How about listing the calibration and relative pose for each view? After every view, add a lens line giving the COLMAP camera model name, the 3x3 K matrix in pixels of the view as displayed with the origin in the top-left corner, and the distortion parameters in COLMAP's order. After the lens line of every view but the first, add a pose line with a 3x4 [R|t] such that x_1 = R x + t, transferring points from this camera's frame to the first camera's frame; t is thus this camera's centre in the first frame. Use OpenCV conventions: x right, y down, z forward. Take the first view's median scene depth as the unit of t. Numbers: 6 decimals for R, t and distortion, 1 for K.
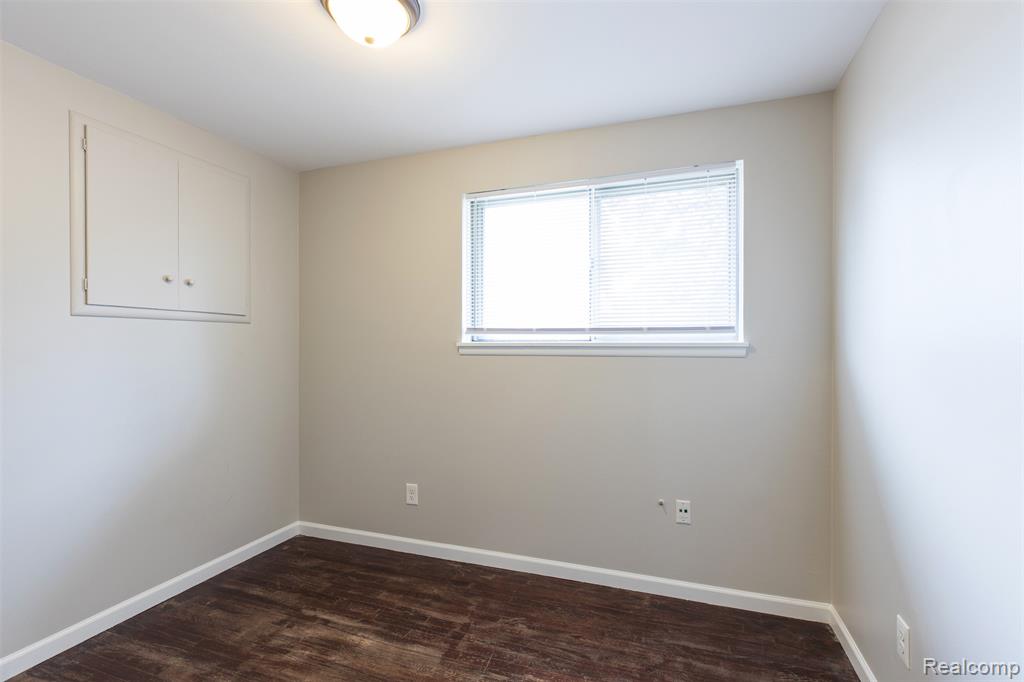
lens RADIAL K [[454.9, 0, 523.5], [0, 454.9, 344.0], [0, 0, 1]] dist [0.001844, 0.000580]
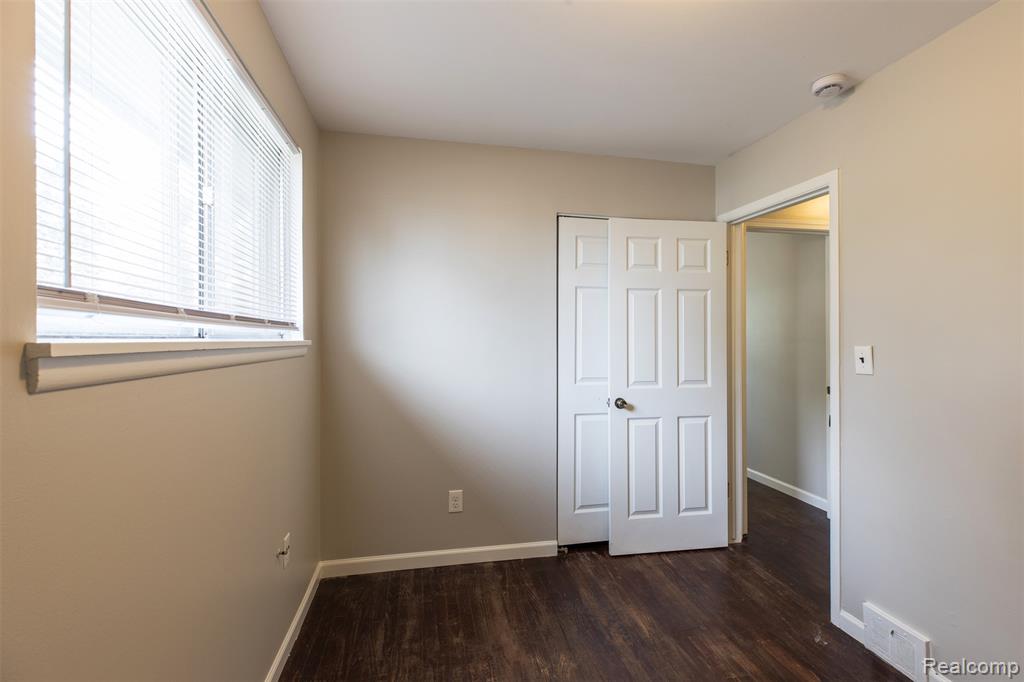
lens RADIAL K [[454.9, 0, 523.5], [0, 454.9, 344.0], [0, 0, 1]] dist [0.001844, 0.000580]
pose [[-0.510657, -0.011418, 0.859709, -0.647408], [-0.000083, 0.999912, 0.013231, -0.008352], [-0.859785, 0.006685, -0.510613, 1.239804]]
